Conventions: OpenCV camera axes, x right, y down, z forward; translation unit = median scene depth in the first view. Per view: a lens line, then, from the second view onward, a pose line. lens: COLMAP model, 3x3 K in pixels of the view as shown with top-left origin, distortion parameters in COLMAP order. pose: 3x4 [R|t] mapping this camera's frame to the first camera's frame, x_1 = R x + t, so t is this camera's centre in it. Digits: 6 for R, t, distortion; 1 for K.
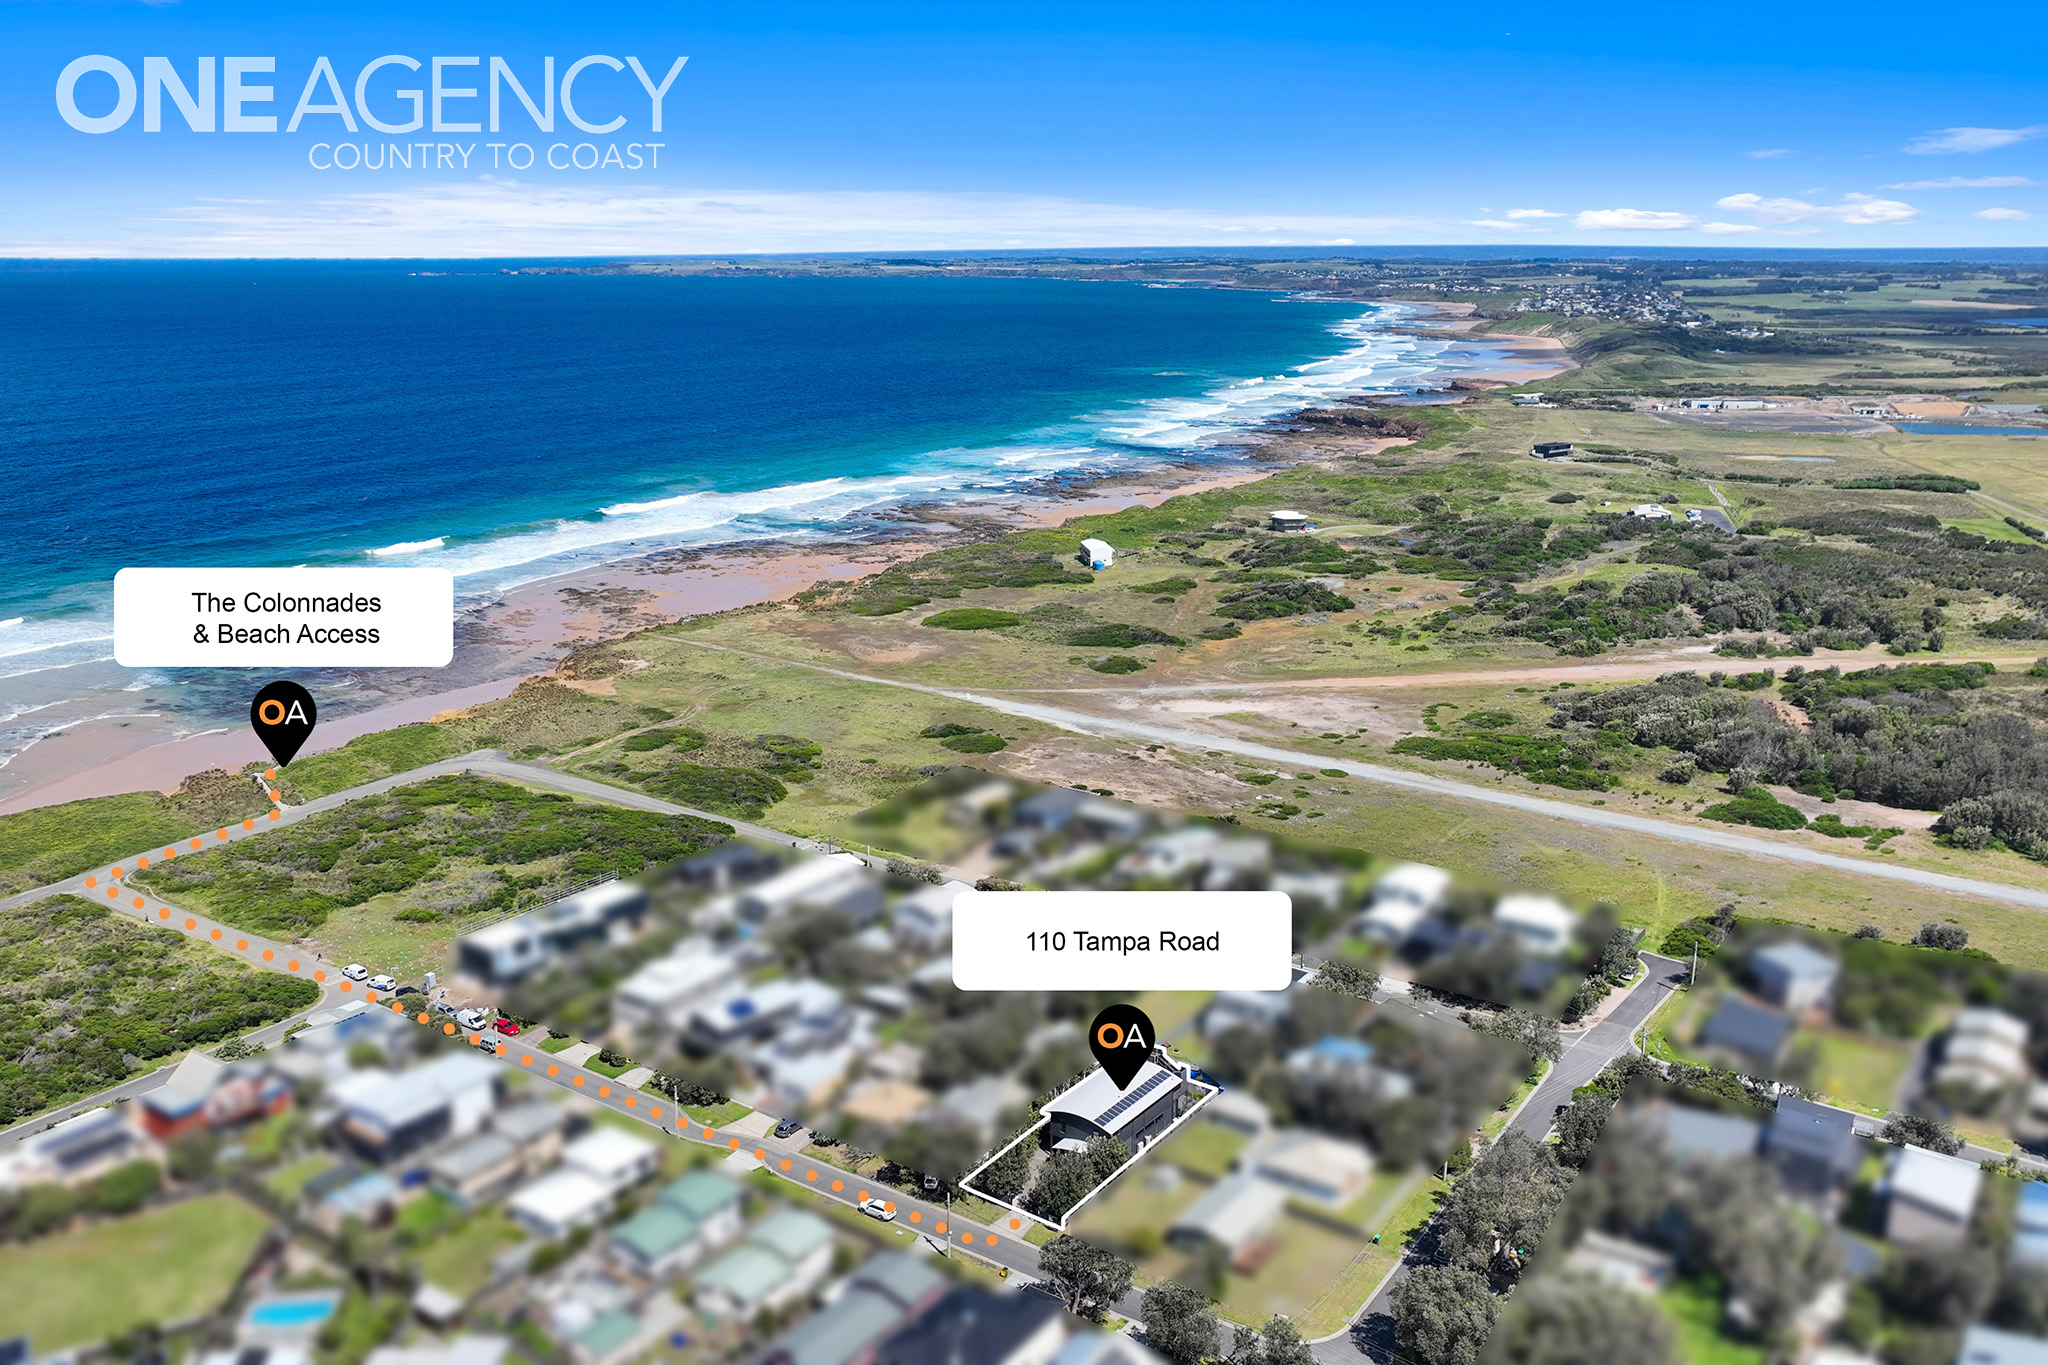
lens RADIAL K [[1718.1, 0, 1024.0], [0, 1718.1, 682.5], [0, 0, 1]] dist [0.006883, -0.008960]
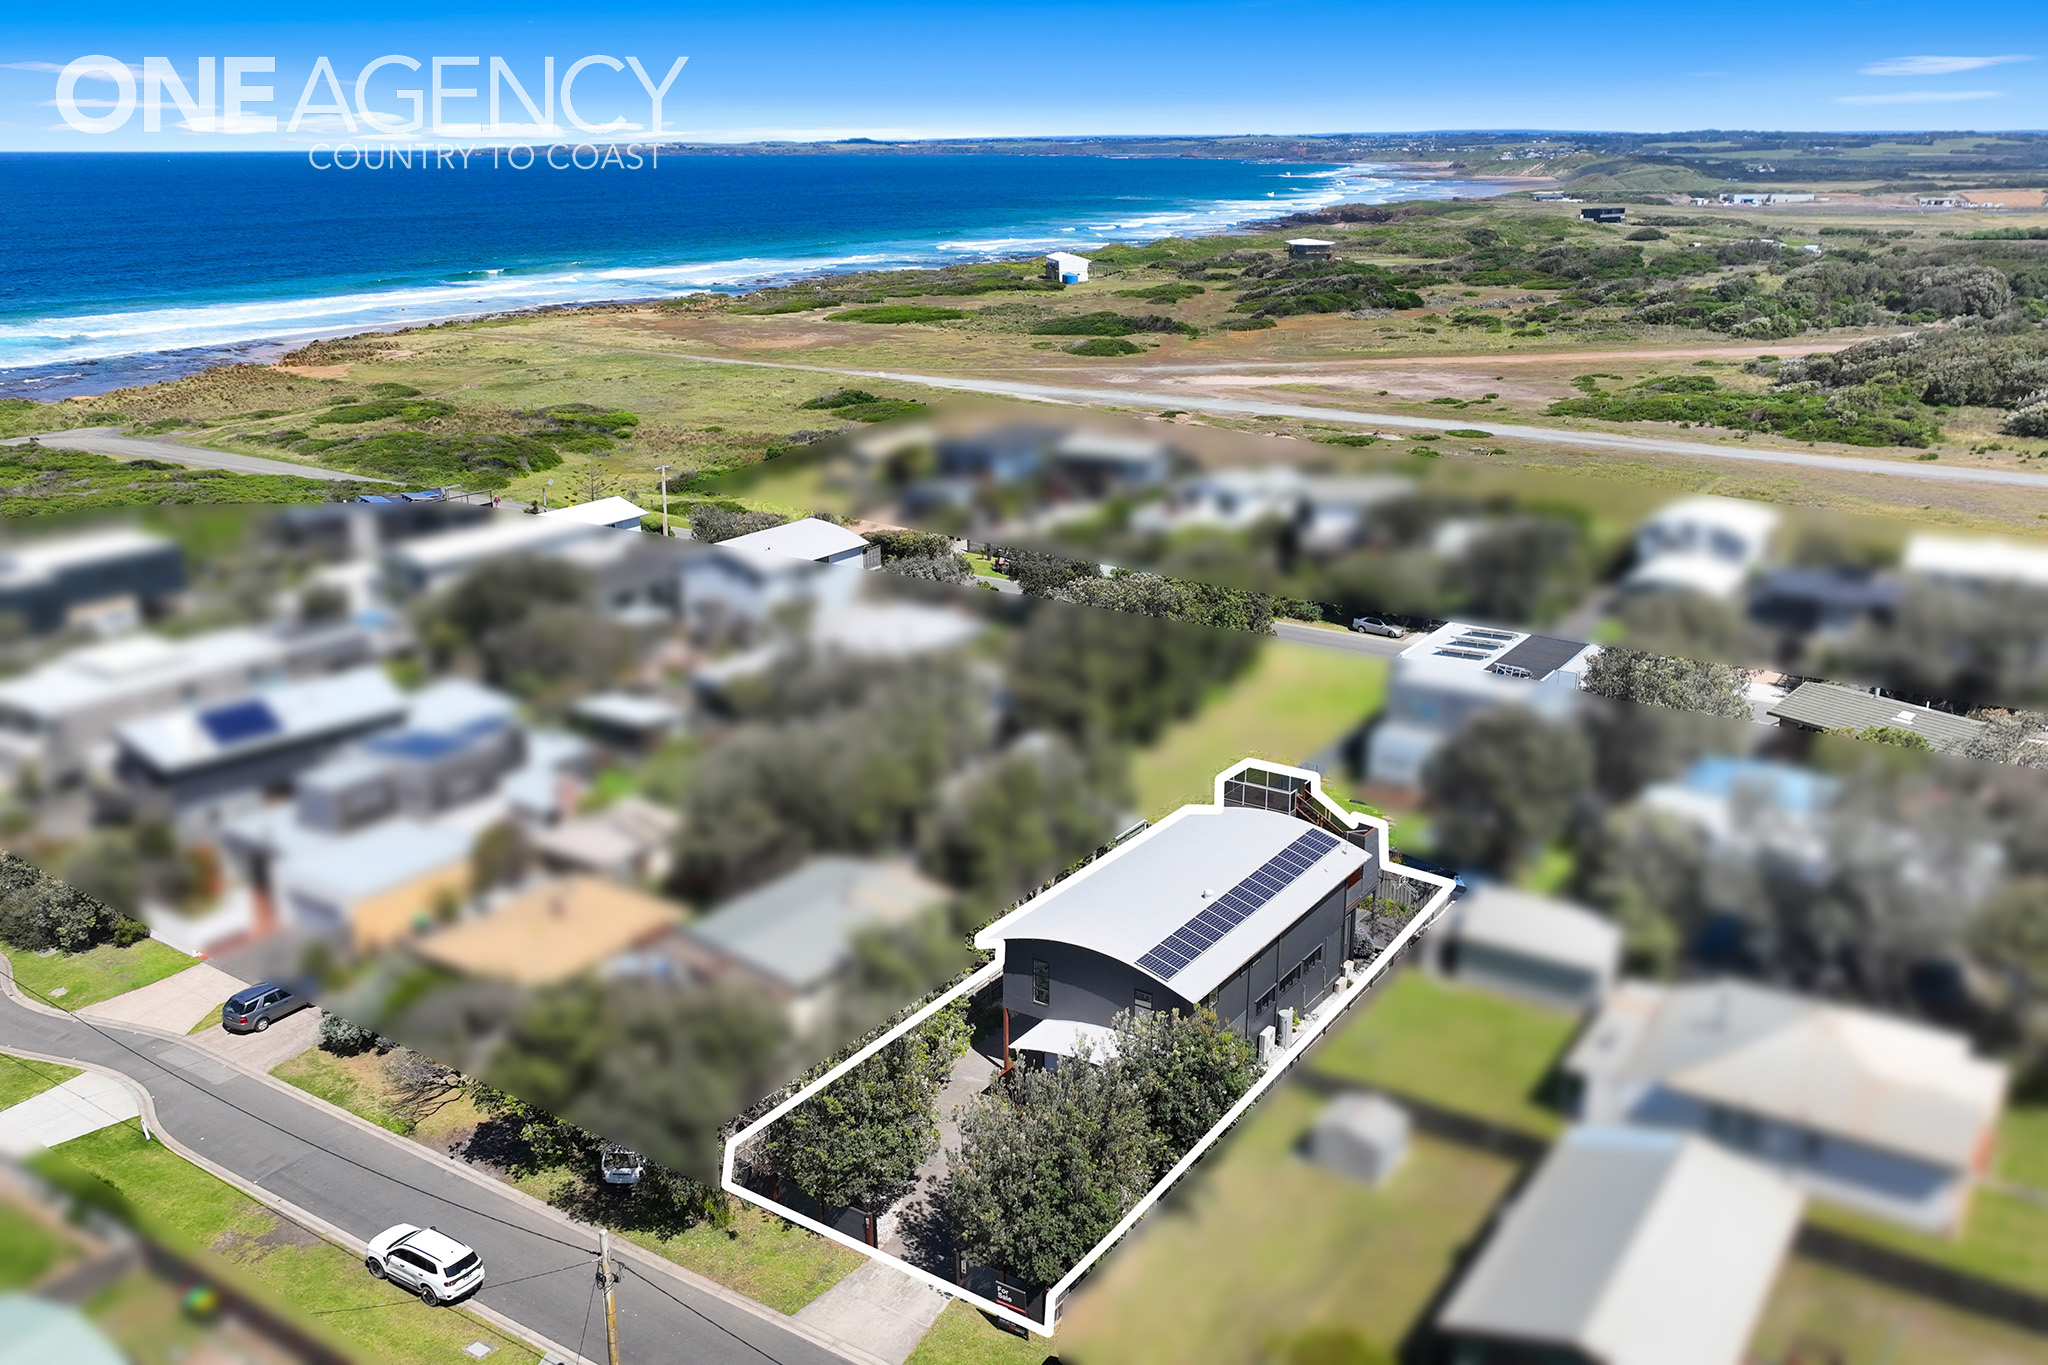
lens RADIAL K [[1718.1, 0, 1024.0], [0, 1718.1, 682.5], [0, 0, 1]] dist [0.006883, -0.008960]
pose [[0.999688, -0.012275, 0.021738, 0.009263], [0.011006, 0.998280, 0.057583, 0.127798], [-0.022407, -0.057326, 0.998104, 0.474763]]
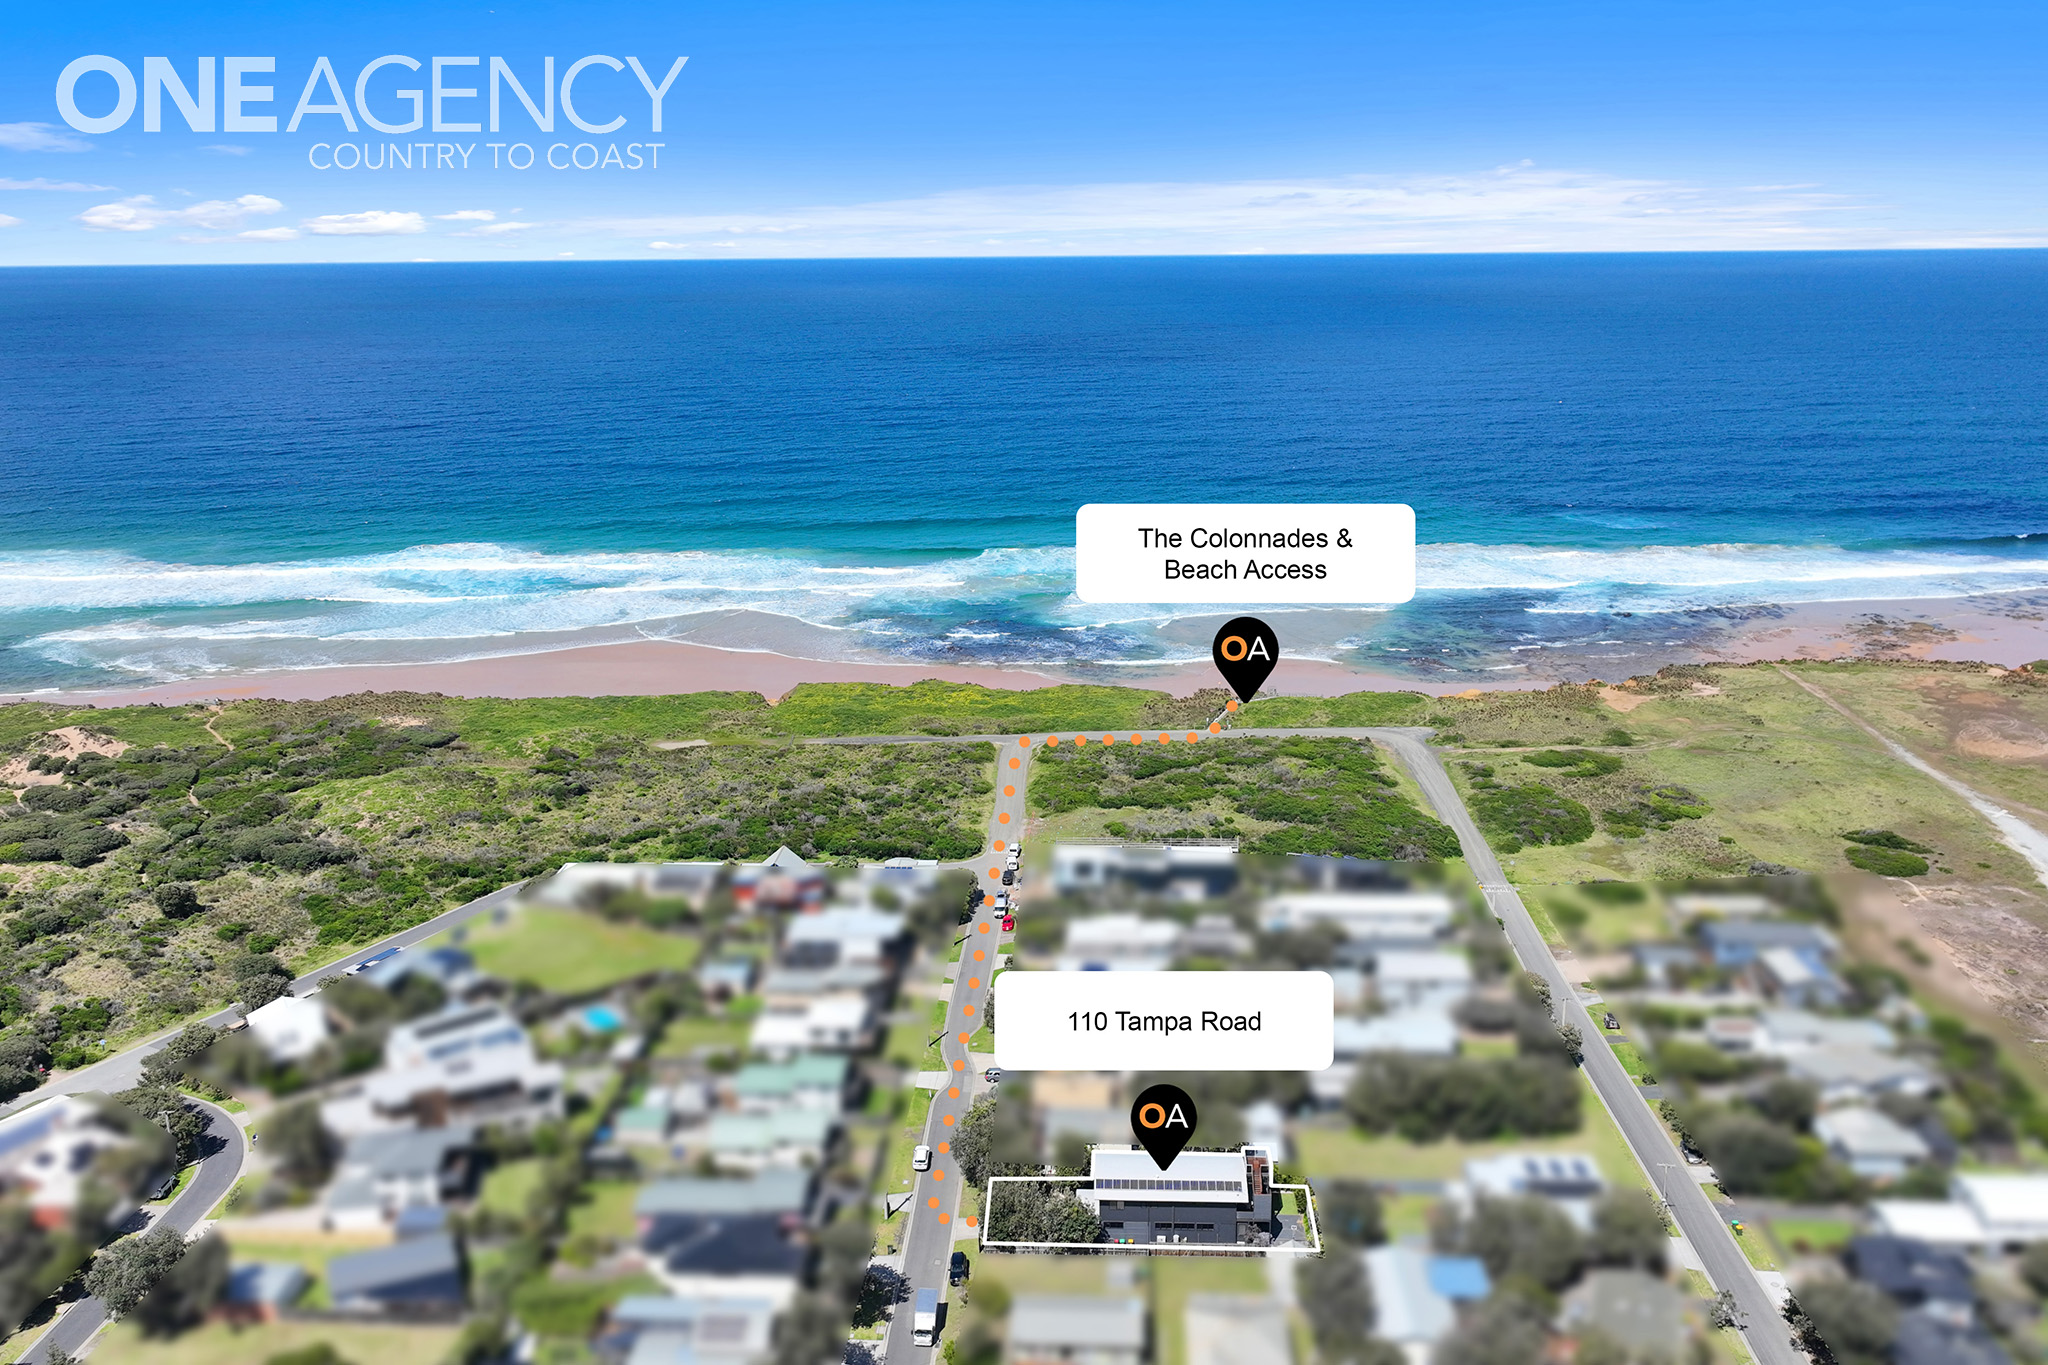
lens RADIAL K [[1718.1, 0, 1024.0], [0, 1718.1, 682.5], [0, 0, 1]] dist [0.006883, -0.008960]
pose [[0.537859, 0.204244, -0.817919, 0.501905], [-0.197337, 0.973756, 0.113390, -0.071939], [0.819613, 0.100418, 0.564049, 0.289920]]
